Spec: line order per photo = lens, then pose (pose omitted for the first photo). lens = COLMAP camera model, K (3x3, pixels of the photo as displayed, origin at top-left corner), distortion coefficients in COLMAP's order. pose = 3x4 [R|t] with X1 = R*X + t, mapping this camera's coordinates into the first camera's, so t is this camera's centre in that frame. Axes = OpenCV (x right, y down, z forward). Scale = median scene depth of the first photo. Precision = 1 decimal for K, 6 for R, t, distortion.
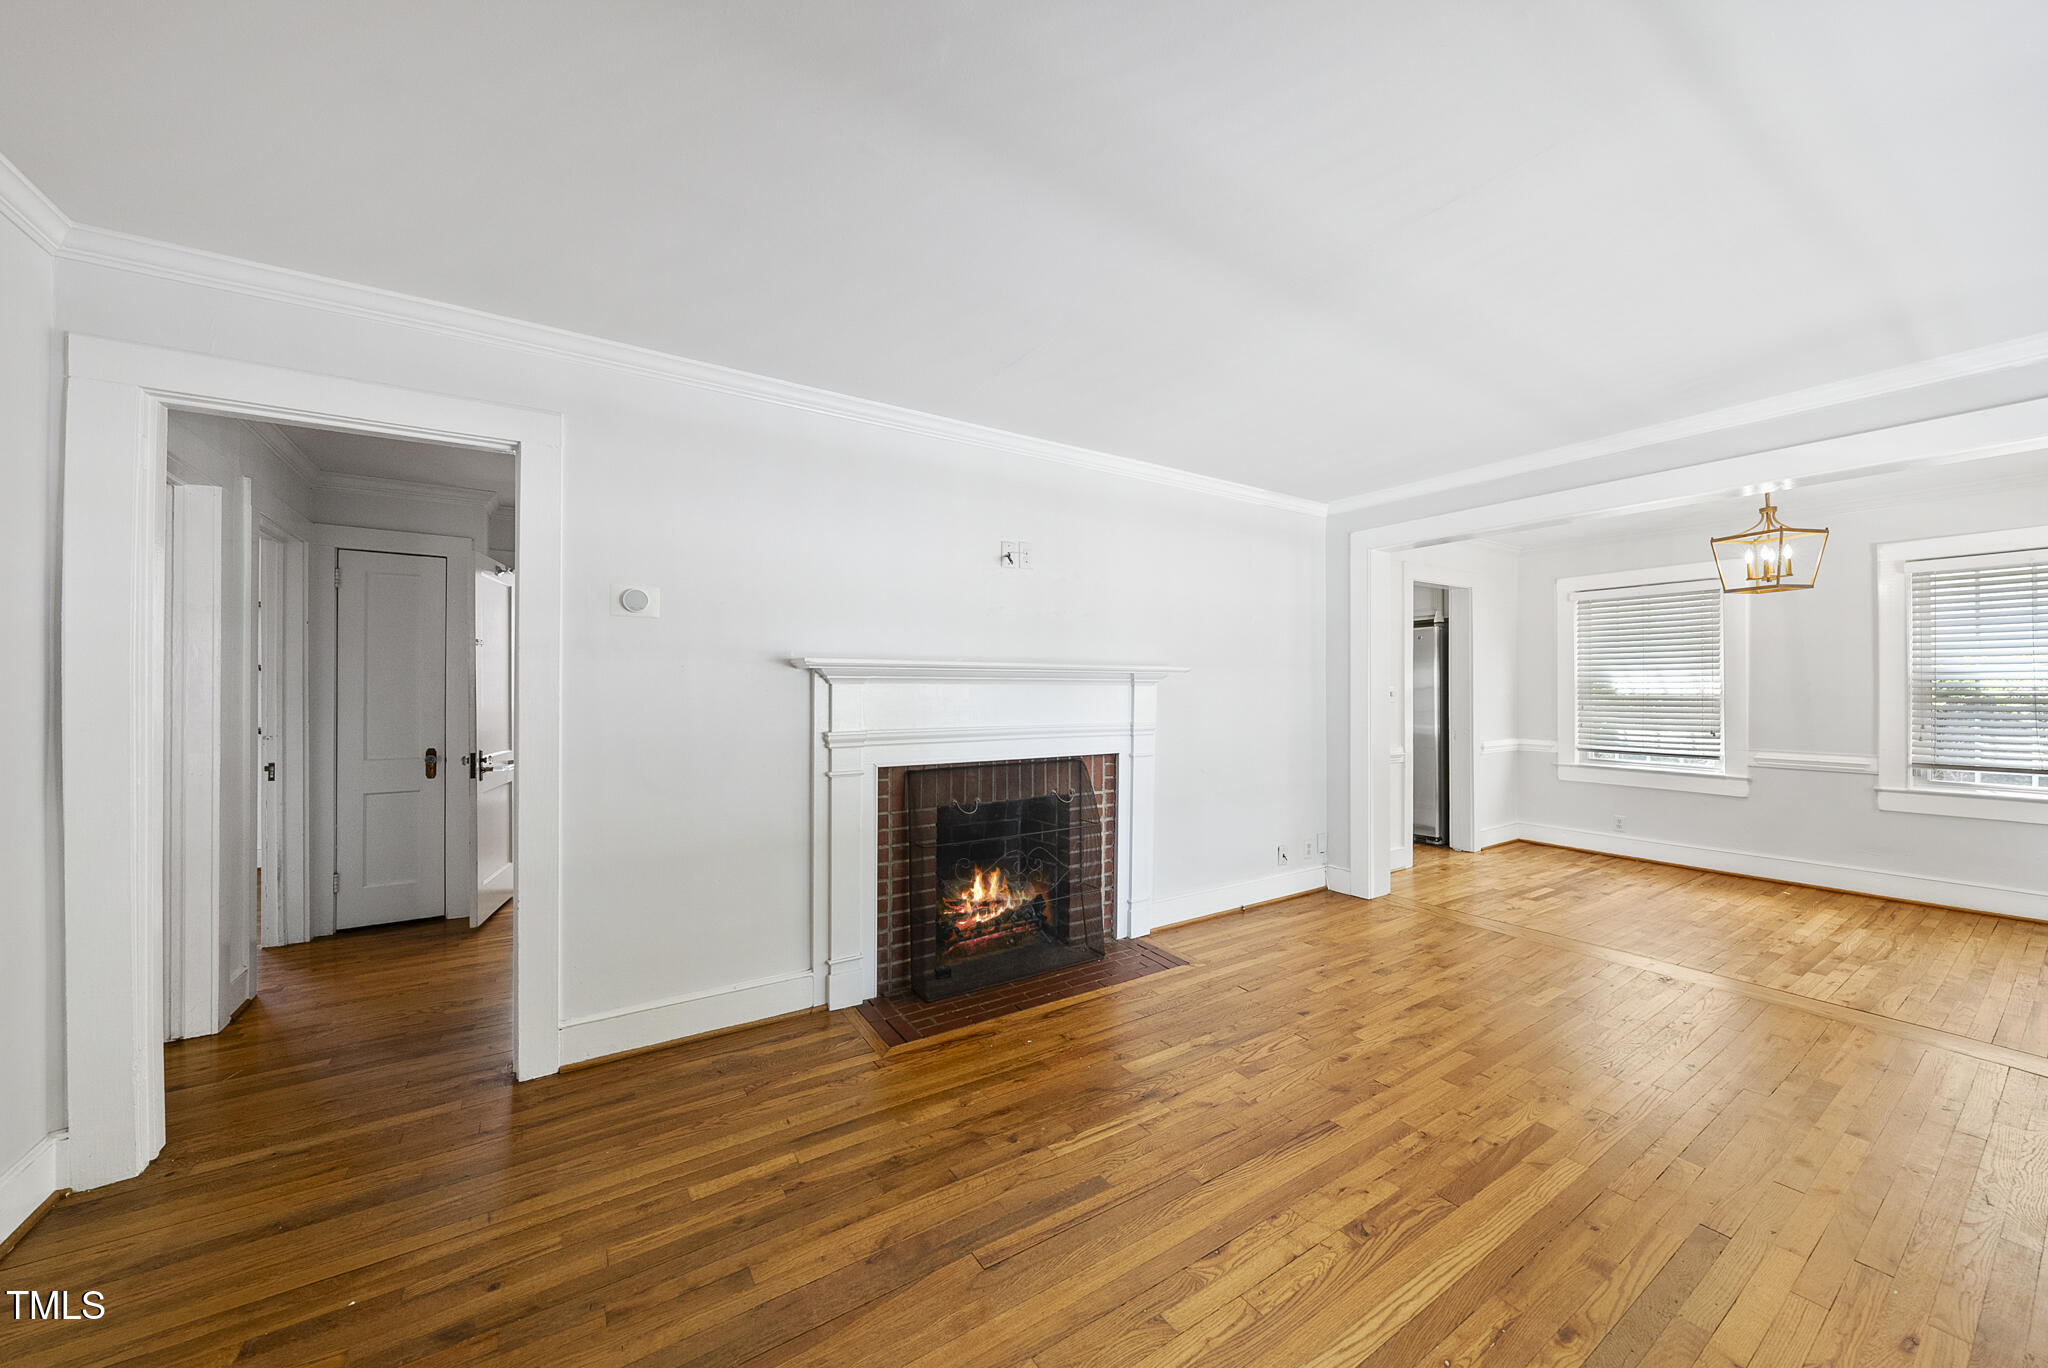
lens RADIAL K [[735.8, 0, 1038.9], [0, 735.8, 682.2], [0, 0, 1]] dist [-0.002354, -0.000511]
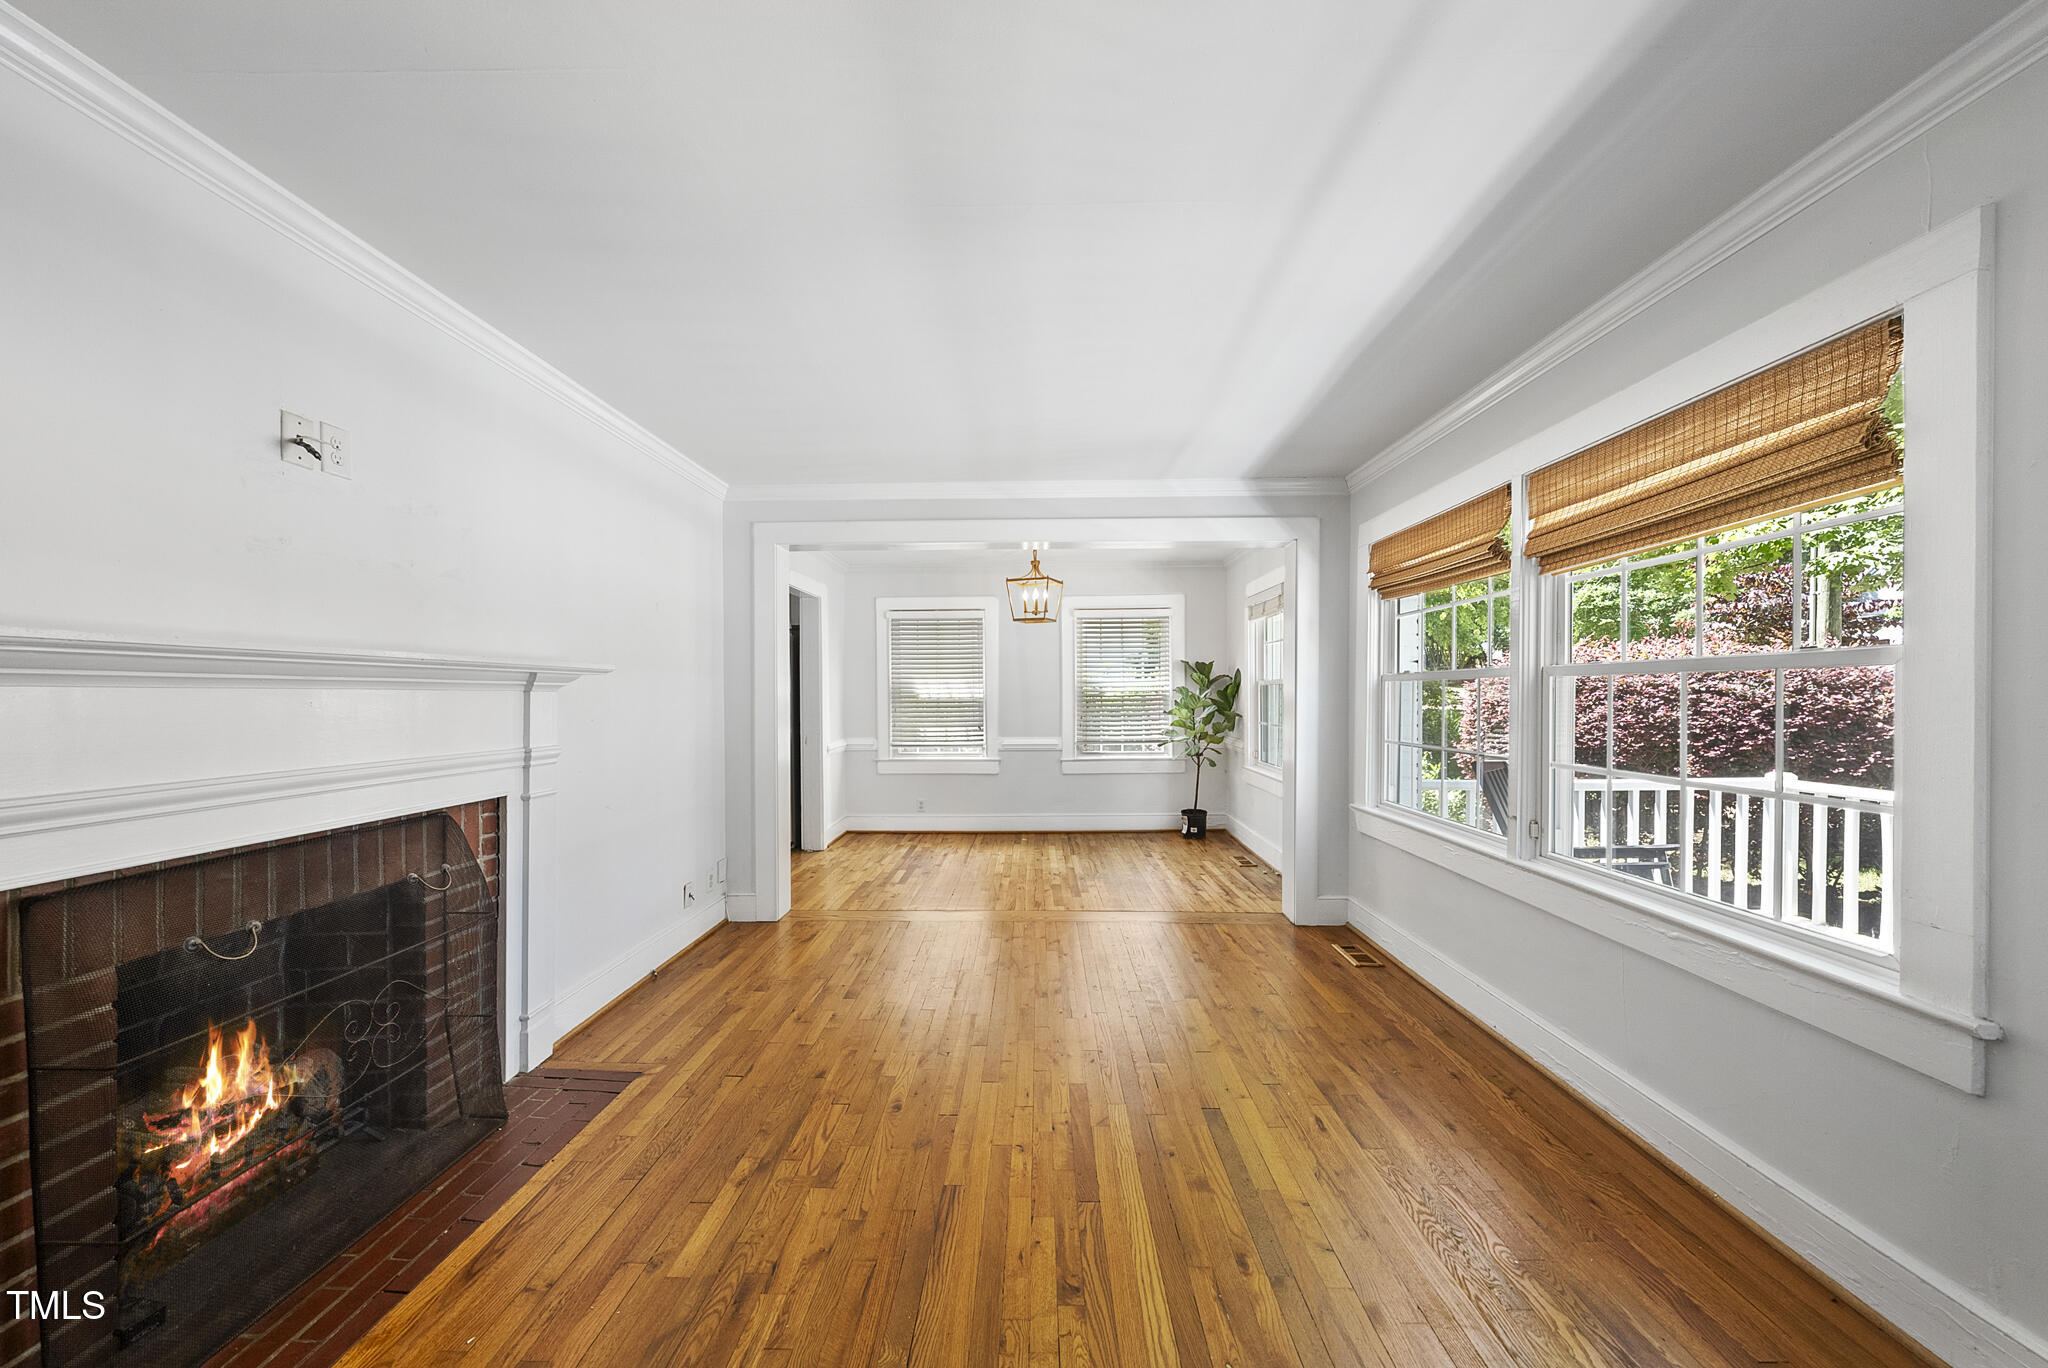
lens RADIAL K [[735.8, 0, 1020.1], [0, 735.8, 697.4], [0, 0, 1]] dist [-0.002354, -0.000511]
pose [[0.571234, -0.008418, 0.820744, -0.166410], [-0.001224, 0.999938, 0.011108, 0.001714], [-0.820786, -0.007350, 0.571188, 0.264506]]
